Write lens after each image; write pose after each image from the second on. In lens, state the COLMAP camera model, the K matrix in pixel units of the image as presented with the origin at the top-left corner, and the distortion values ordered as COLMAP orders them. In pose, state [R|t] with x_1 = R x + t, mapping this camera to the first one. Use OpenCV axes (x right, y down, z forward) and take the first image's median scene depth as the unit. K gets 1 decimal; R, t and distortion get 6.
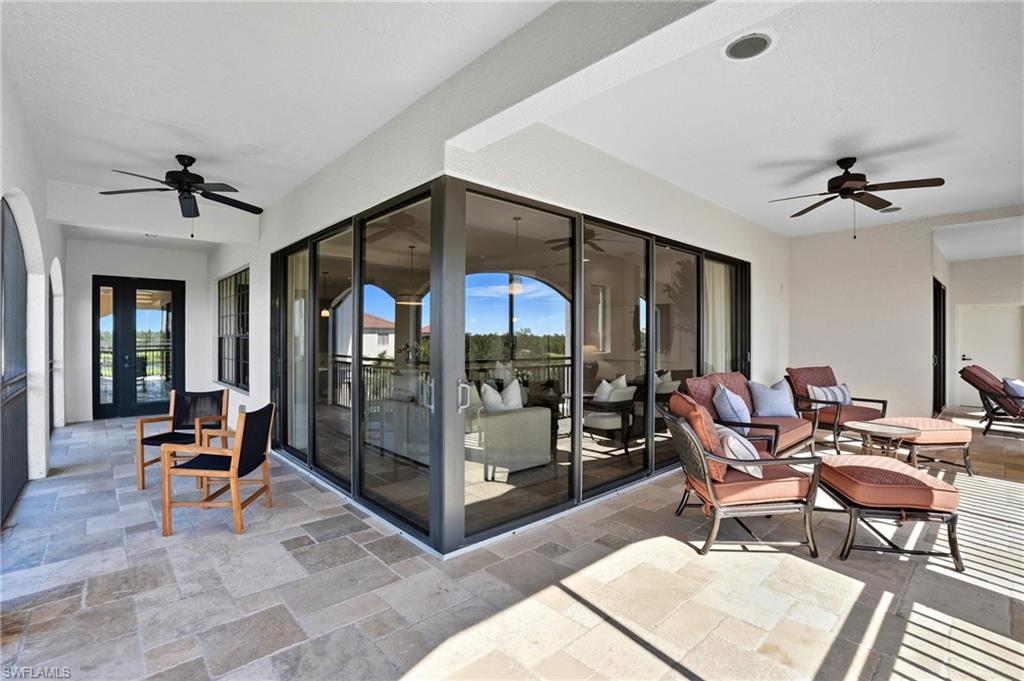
lens RADIAL K [[478.6, 0, 513.1], [0, 478.6, 338.6], [0, 0, 1]] dist [-0.004566, -0.000295]
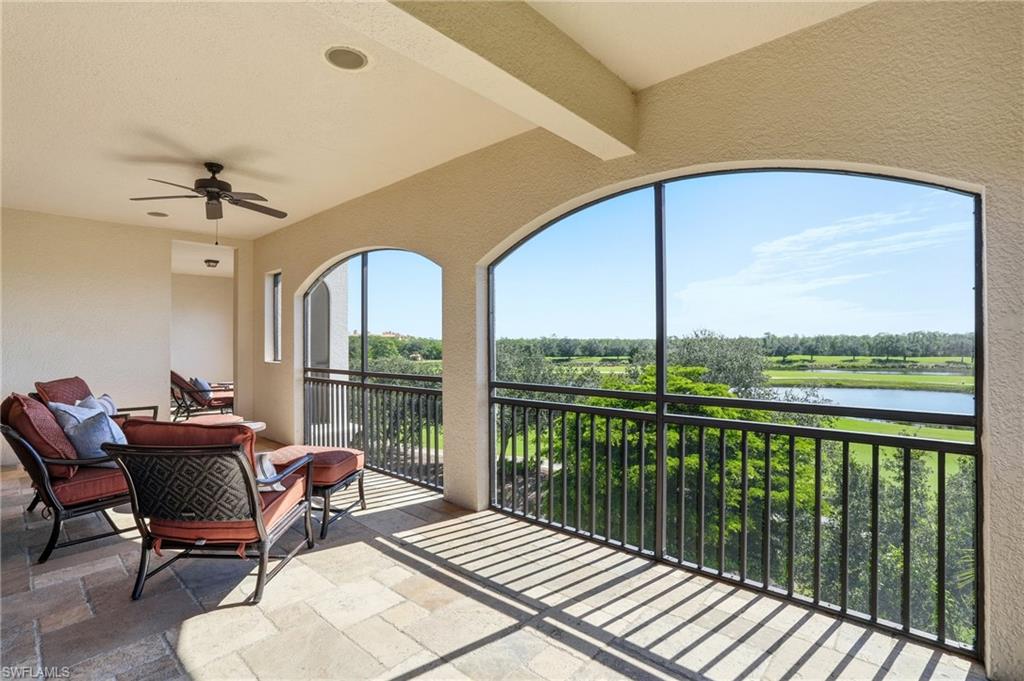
lens RADIAL K [[478.6, 0, 510.5], [0, 478.6, 343.6], [0, 0, 1]] dist [-0.004566, -0.000295]
pose [[-0.061748, -0.001841, 0.998090, -0.463539], [0.000771, 0.999998, 0.001892, -0.002342], [-0.998091, 0.000886, -0.061747, 0.609759]]
